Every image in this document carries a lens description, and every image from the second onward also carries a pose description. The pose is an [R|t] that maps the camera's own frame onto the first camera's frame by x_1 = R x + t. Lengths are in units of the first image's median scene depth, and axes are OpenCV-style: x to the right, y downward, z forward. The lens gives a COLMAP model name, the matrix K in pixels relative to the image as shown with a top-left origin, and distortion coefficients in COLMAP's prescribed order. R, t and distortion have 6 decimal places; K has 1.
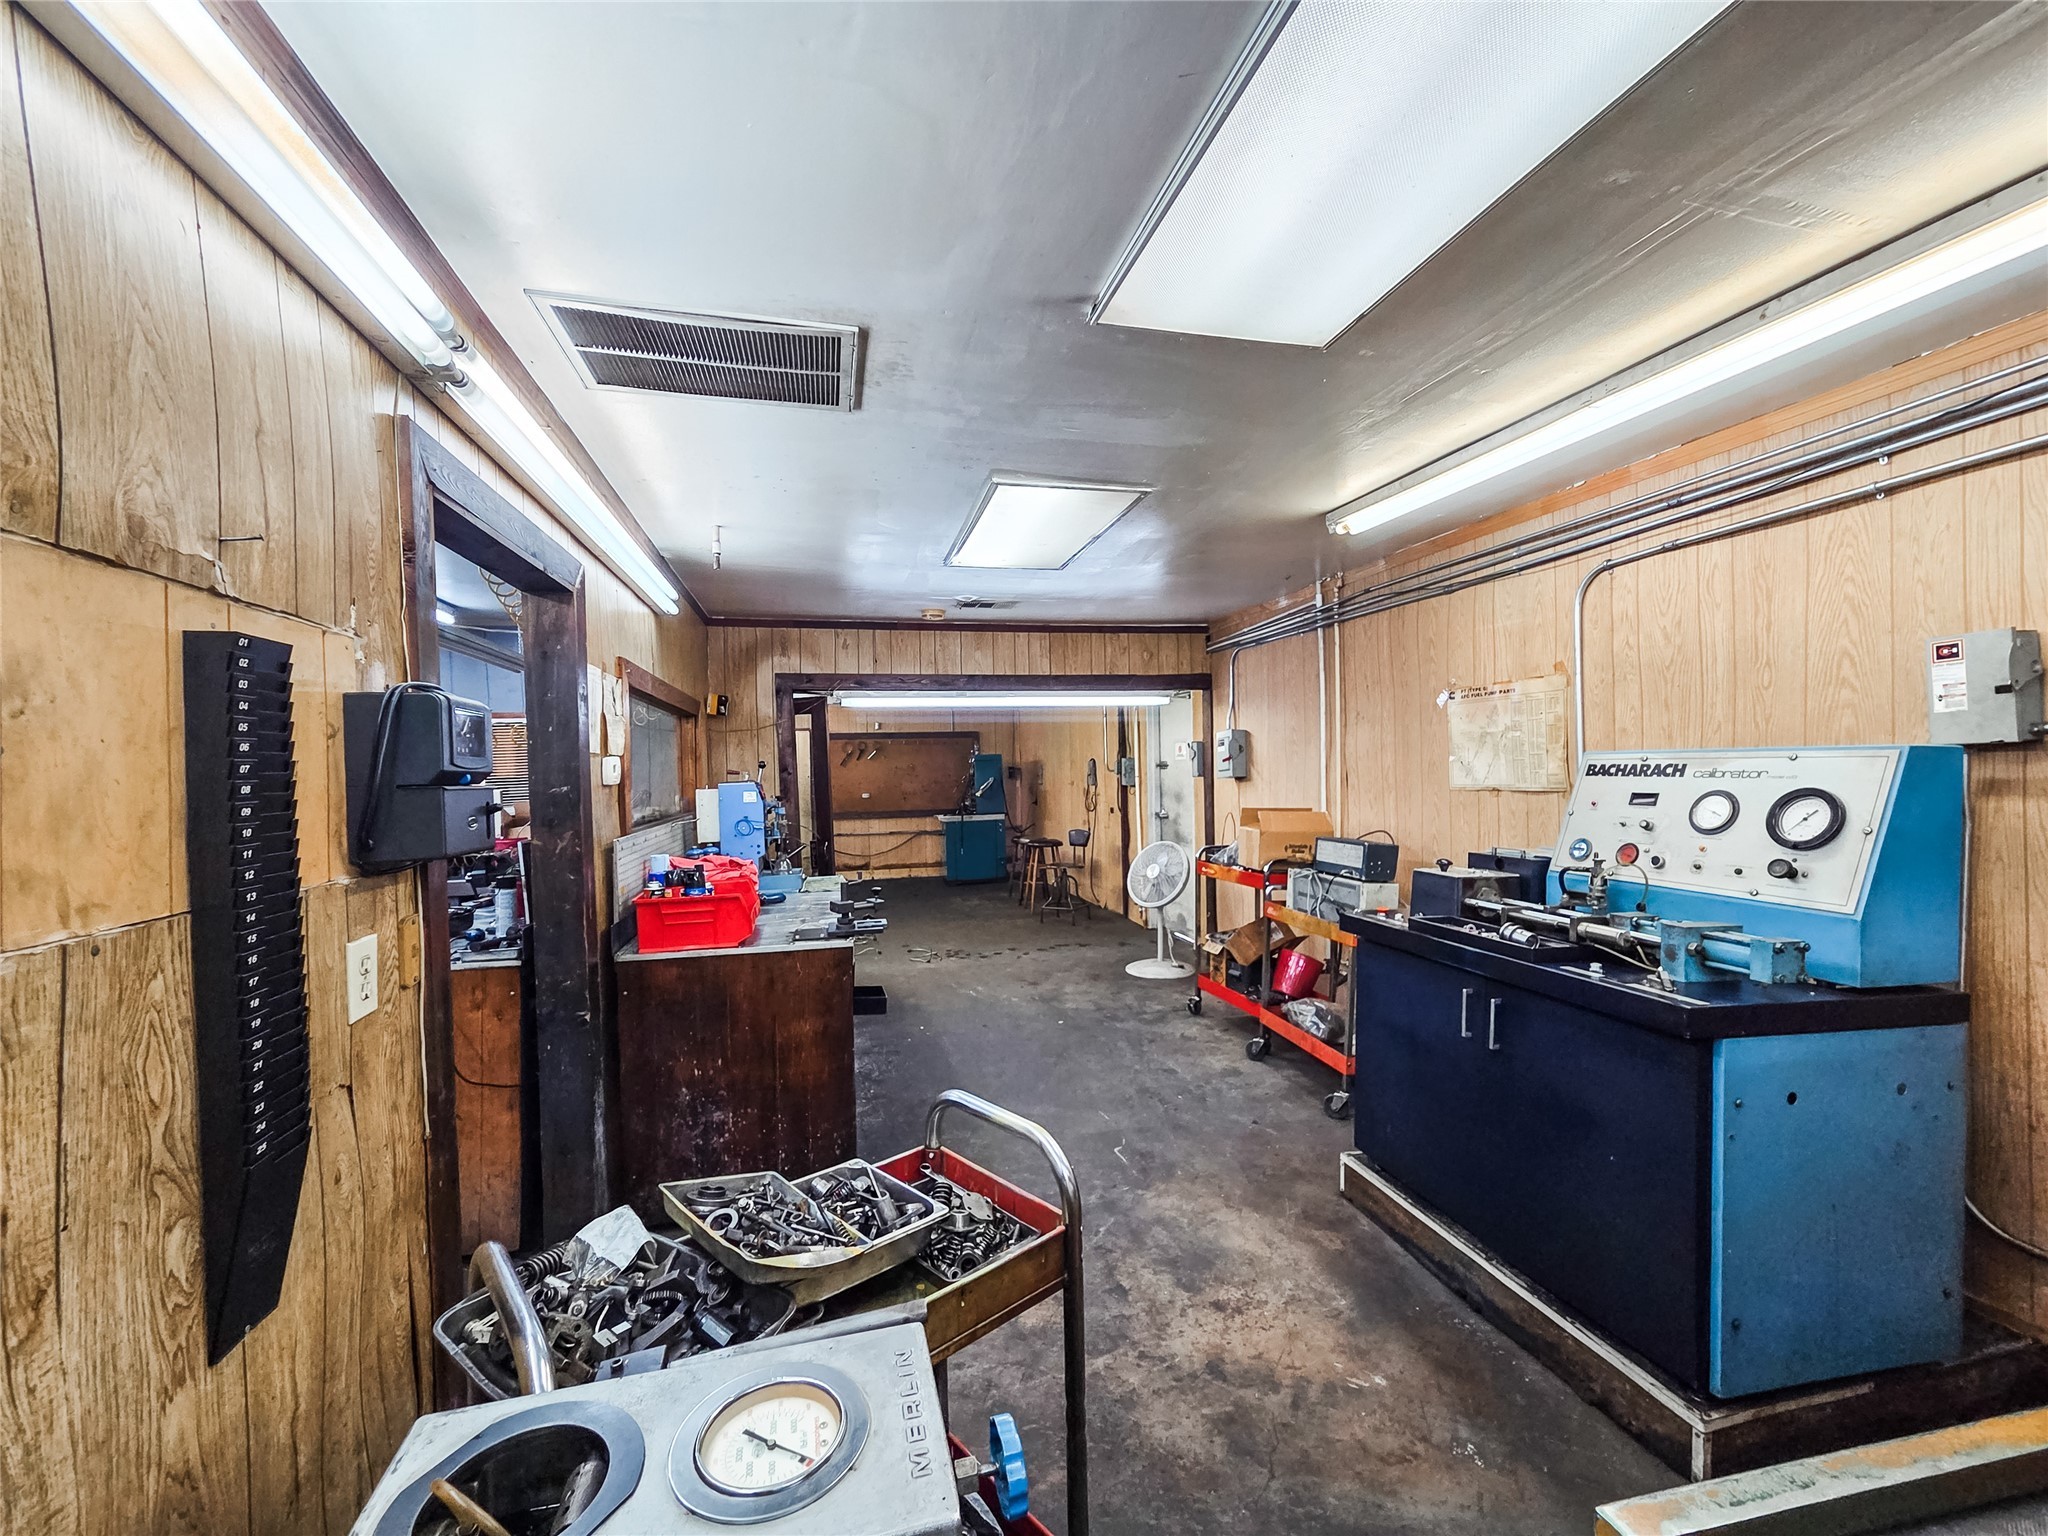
lens RADIAL K [[836.9, 0, 1016.5], [0, 836.9, 773.4], [0, 0, 1]] dist [-0.000522, -0.000704]
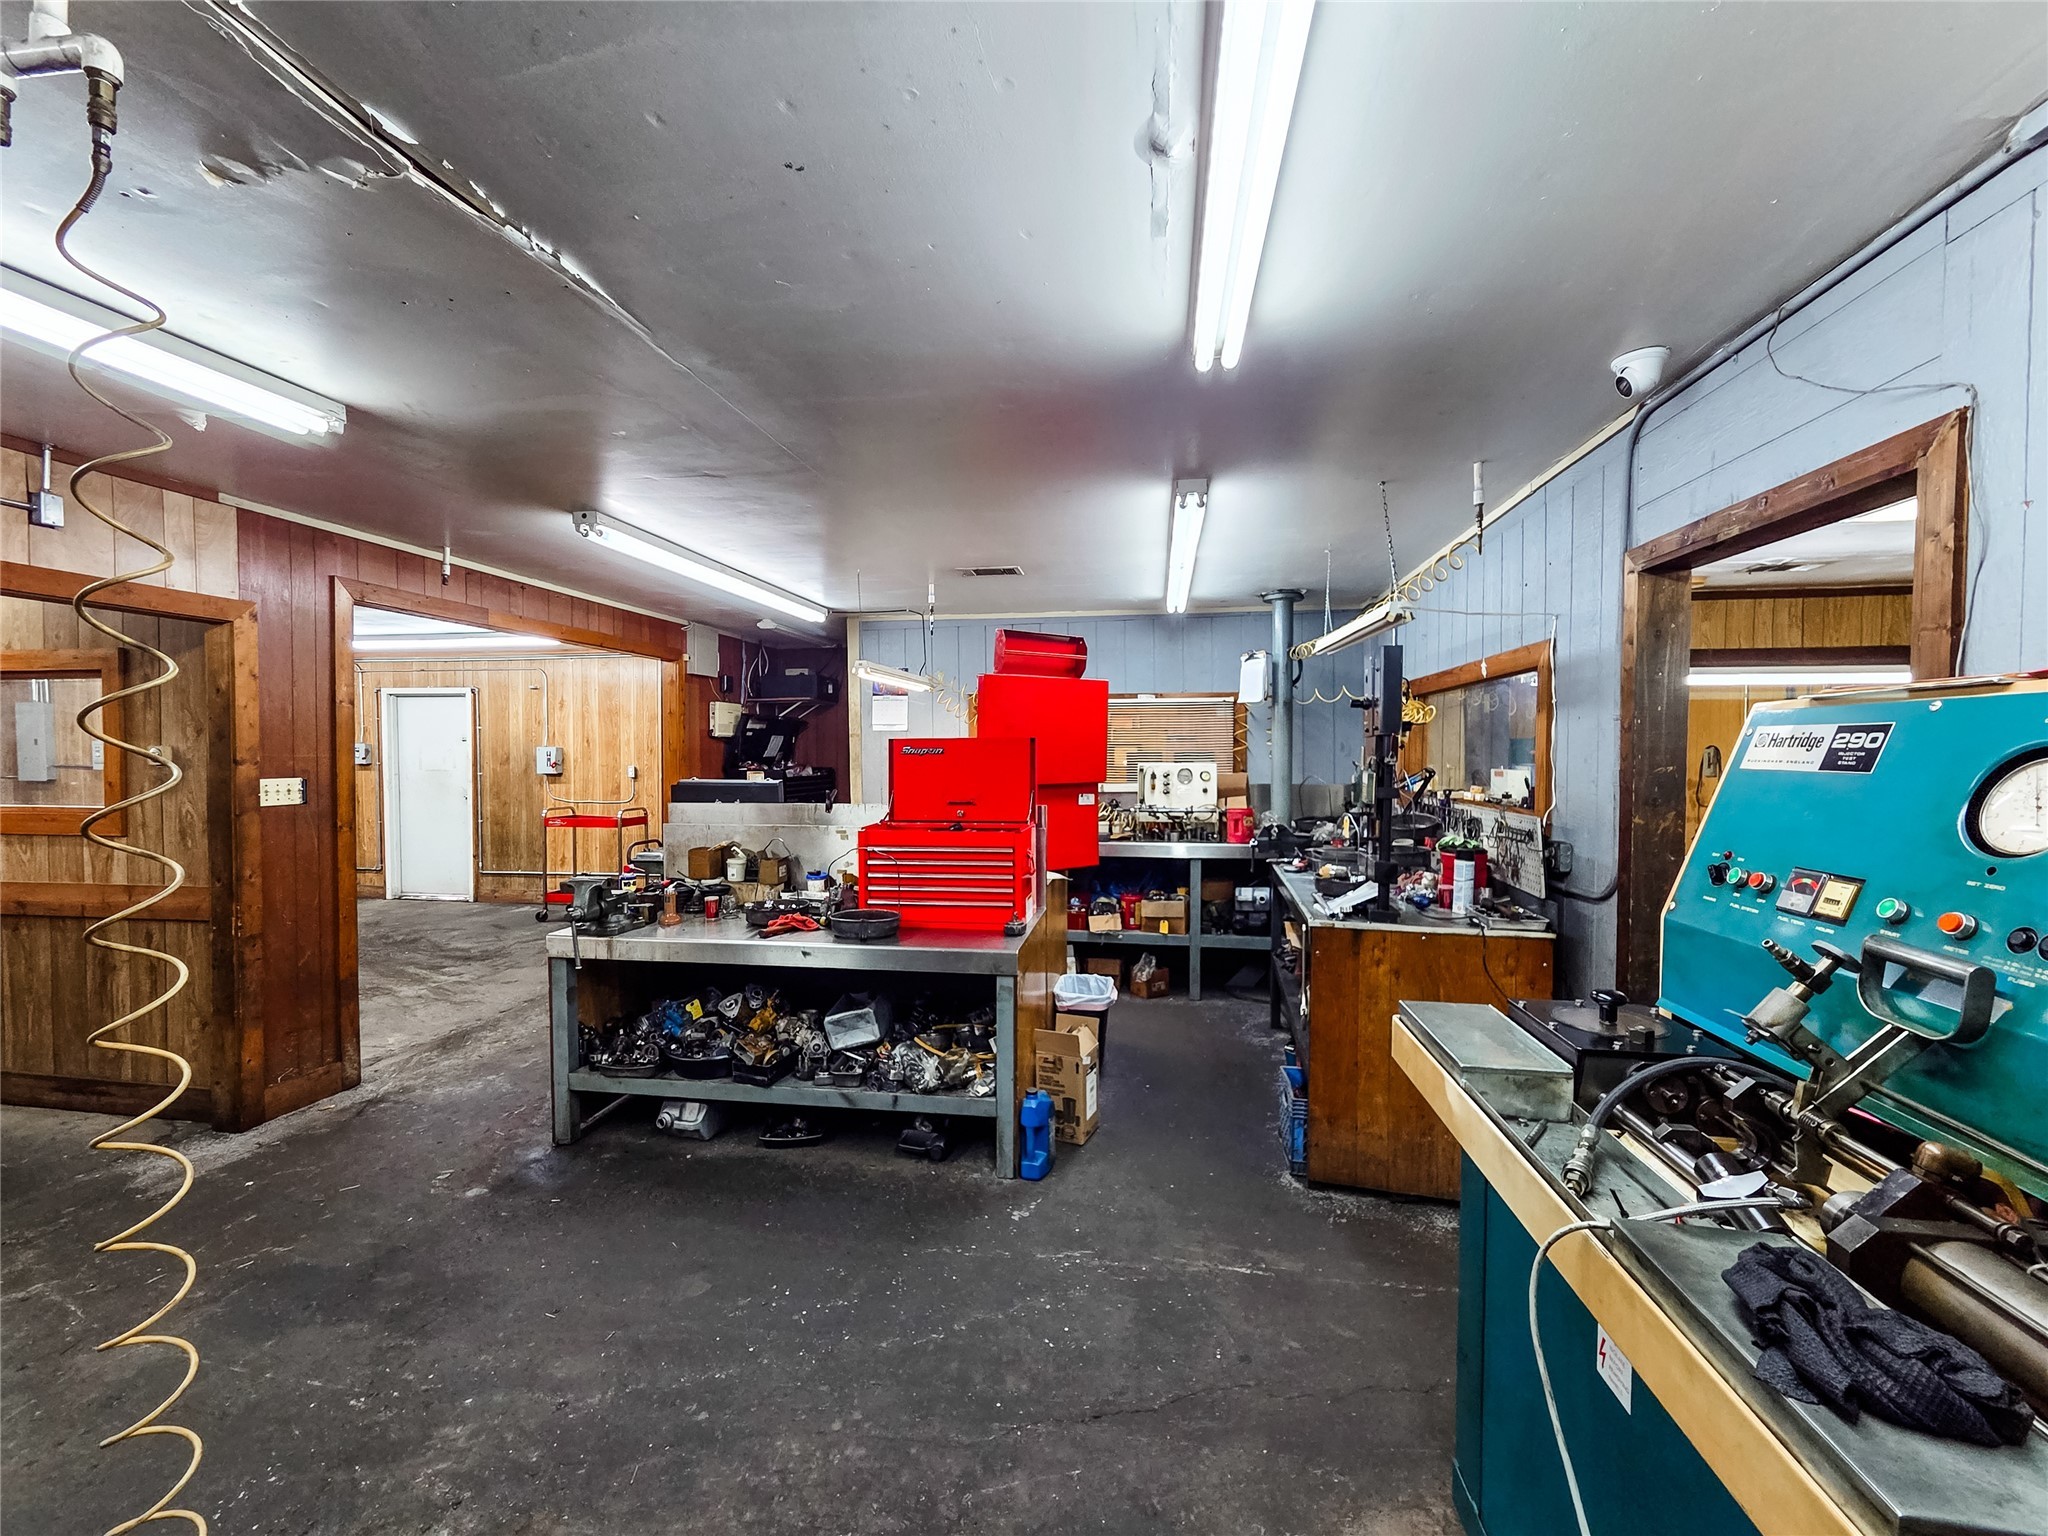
lens RADIAL K [[836.9, 0, 1016.5], [0, 836.9, 773.4], [0, 0, 1]] dist [-0.000522, -0.000704]
pose [[0.920696, 0.033199, -0.388865, -0.593412], [-0.024766, 0.999337, 0.026679, 0.011255], [0.389493, -0.014933, 0.920908, -0.148871]]
